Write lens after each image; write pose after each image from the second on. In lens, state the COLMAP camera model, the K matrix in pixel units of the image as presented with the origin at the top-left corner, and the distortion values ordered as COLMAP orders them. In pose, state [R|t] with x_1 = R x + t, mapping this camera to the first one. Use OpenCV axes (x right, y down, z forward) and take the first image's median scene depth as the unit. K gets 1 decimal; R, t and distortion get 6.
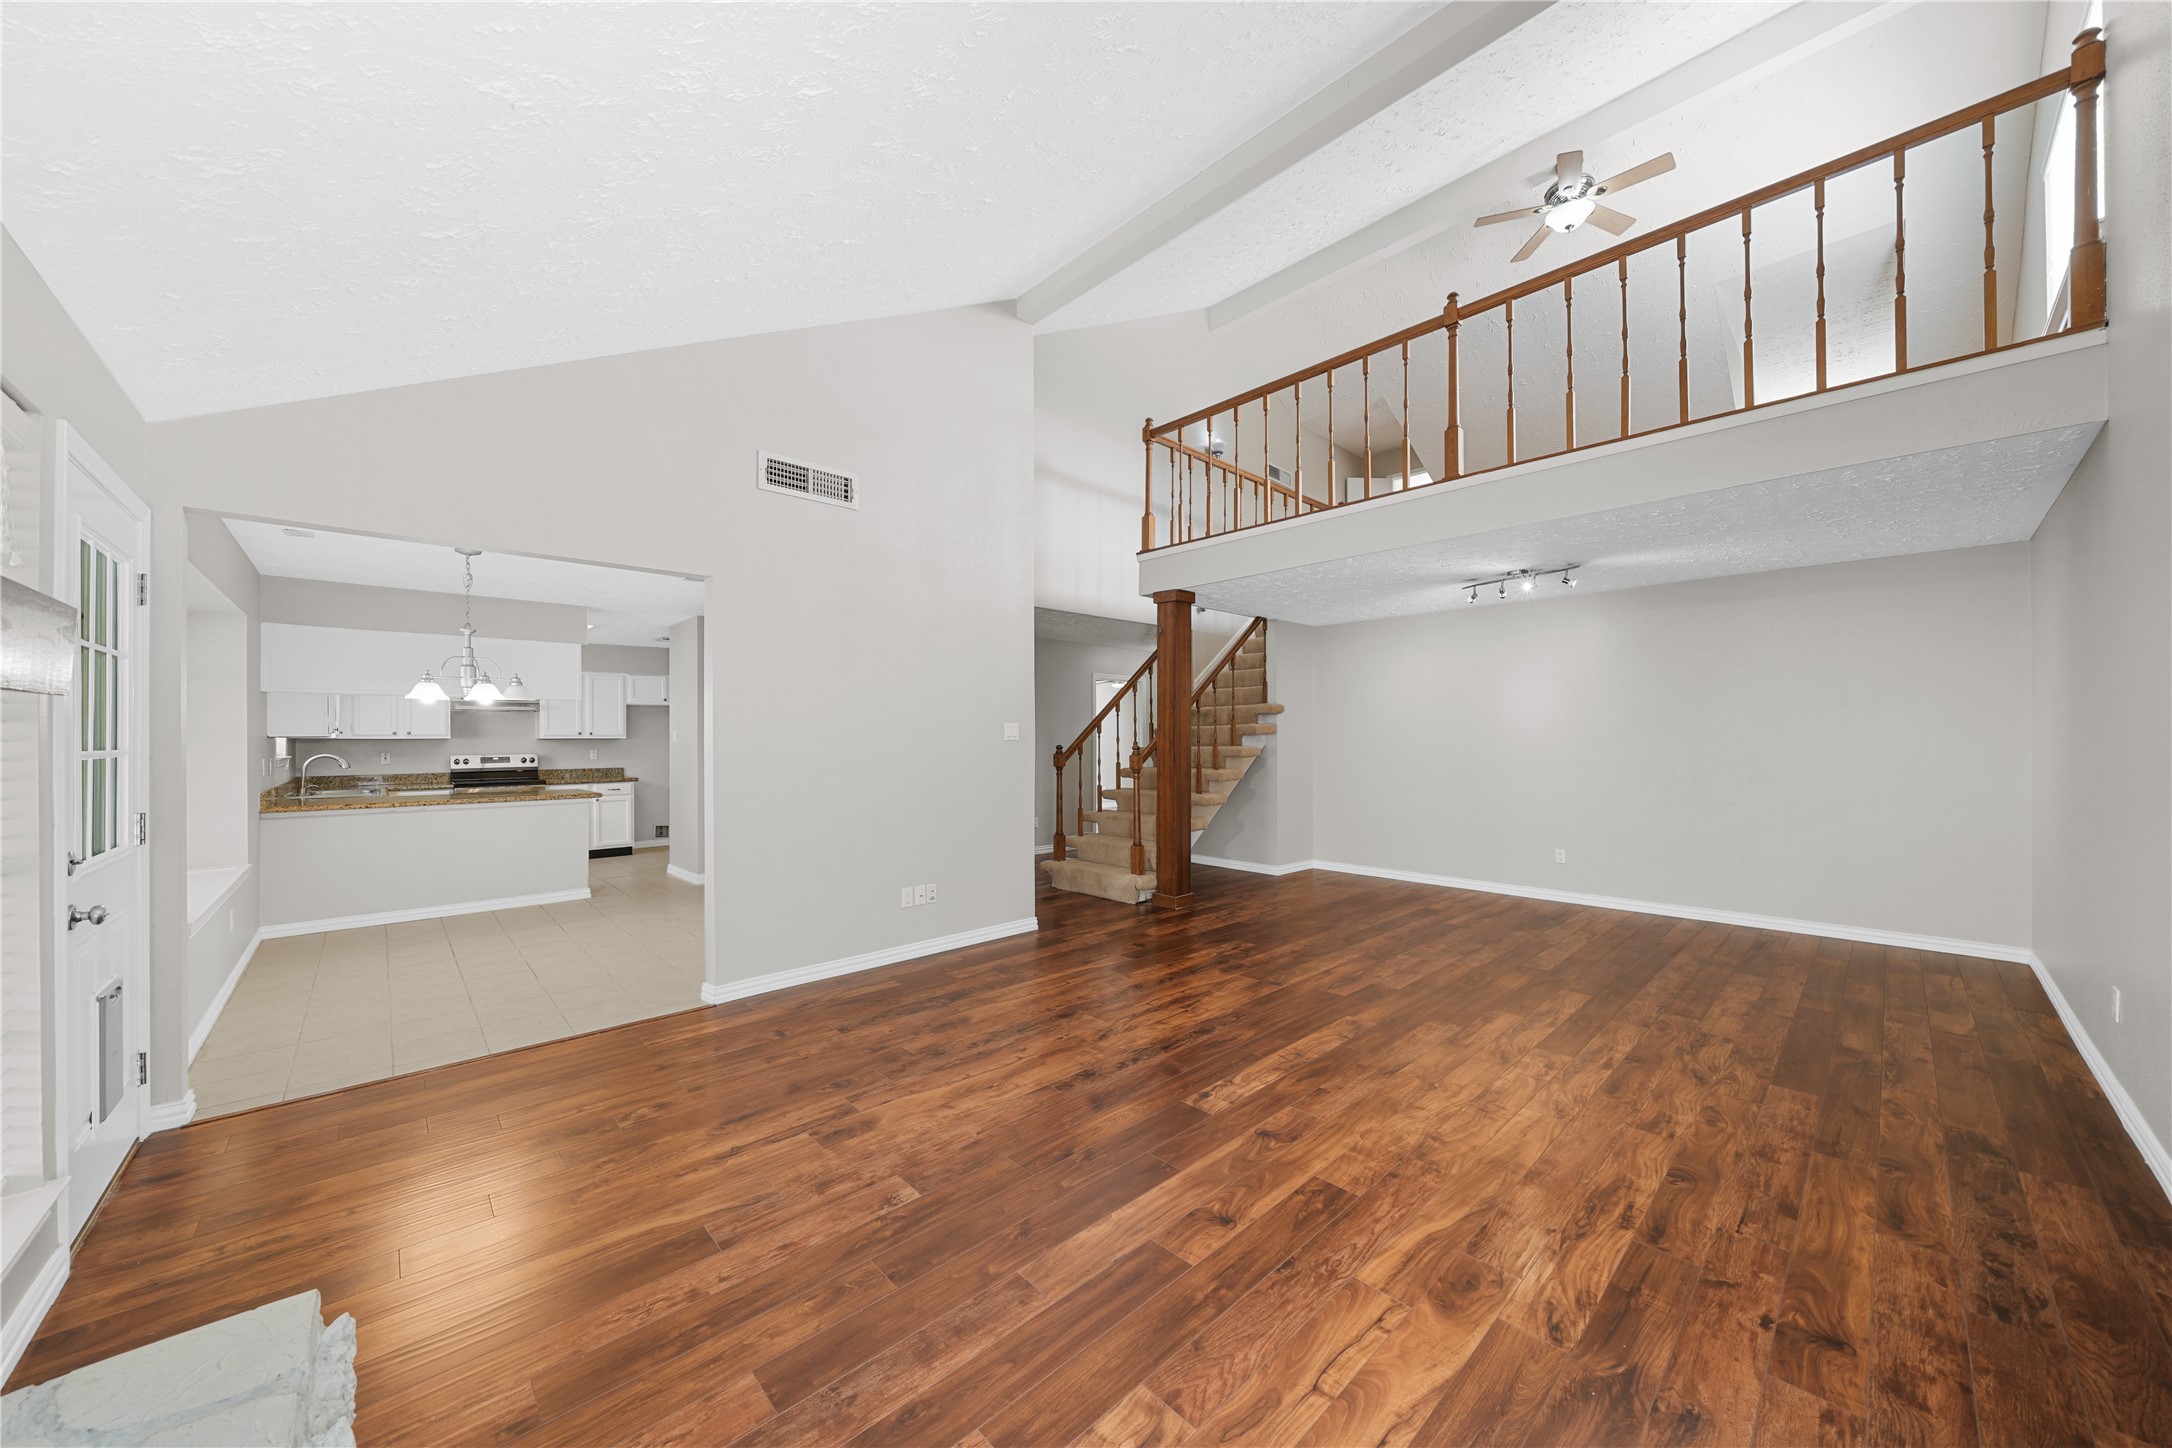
lens RADIAL K [[751.9, 0, 1092.0], [0, 751.9, 736.2], [0, 0, 1]] dist [-0.002212, -0.000028]
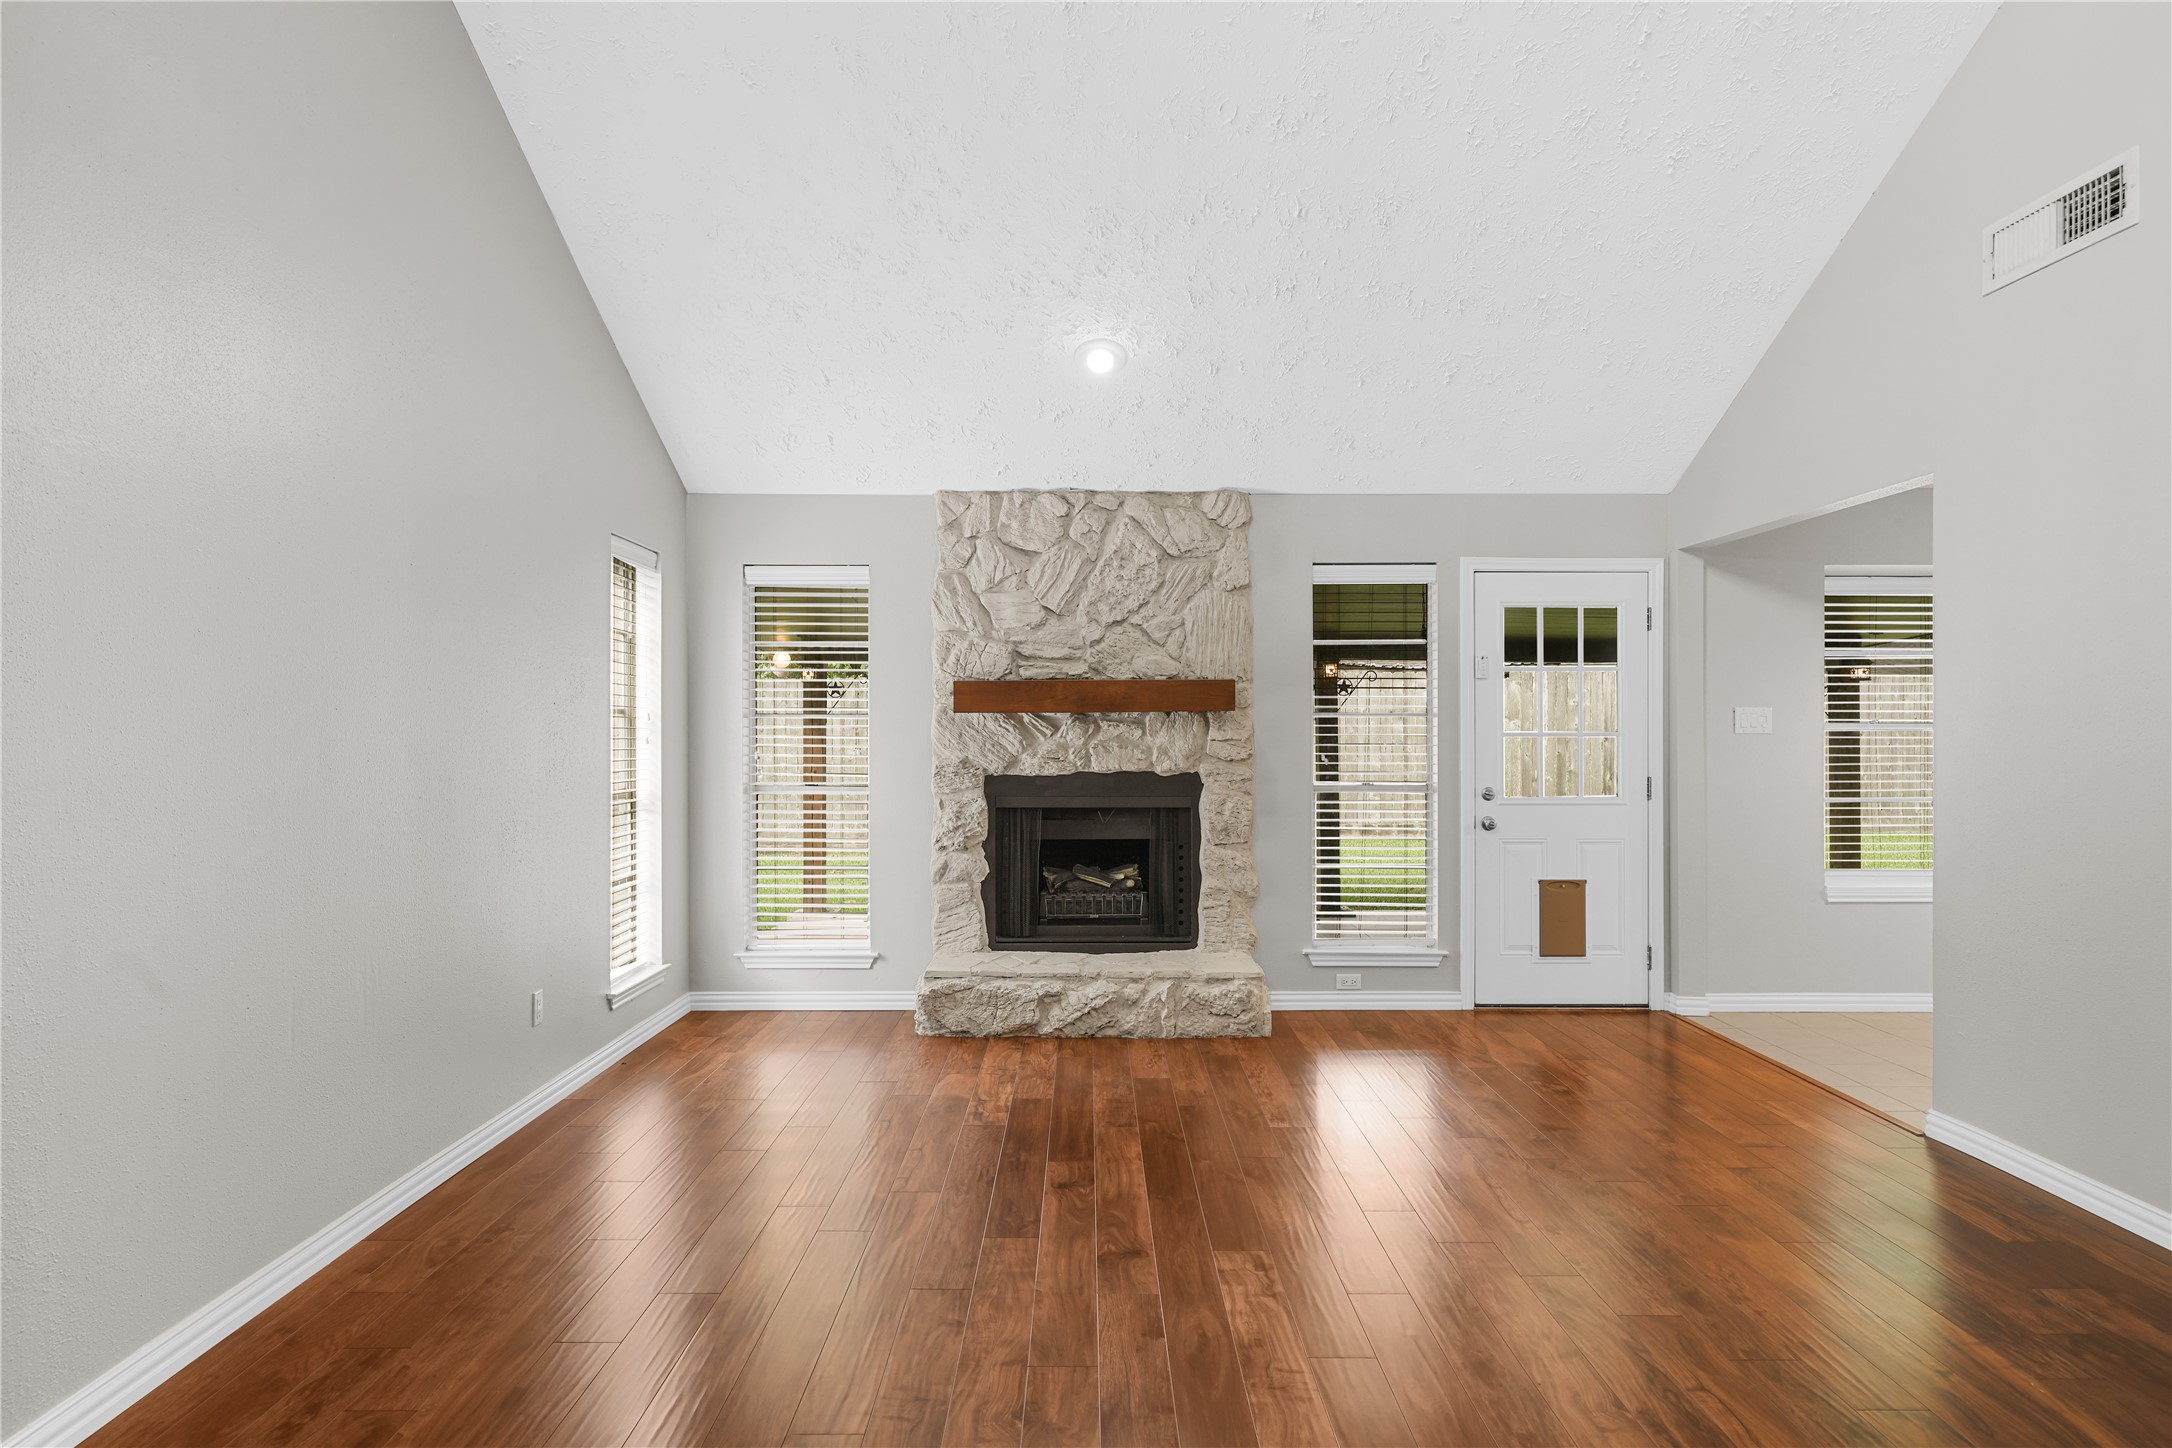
lens RADIAL K [[1251.0, 0, 1087.3], [0, 1251.0, 723.2], [0, 0, 1]] dist [-0.002918, -0.000386]
pose [[-0.681424, 0.002480, -0.731885, 1.363300], [0.005964, 0.999980, -0.002165, 0.000750], [0.731865, -0.005840, -0.681425, 2.111750]]
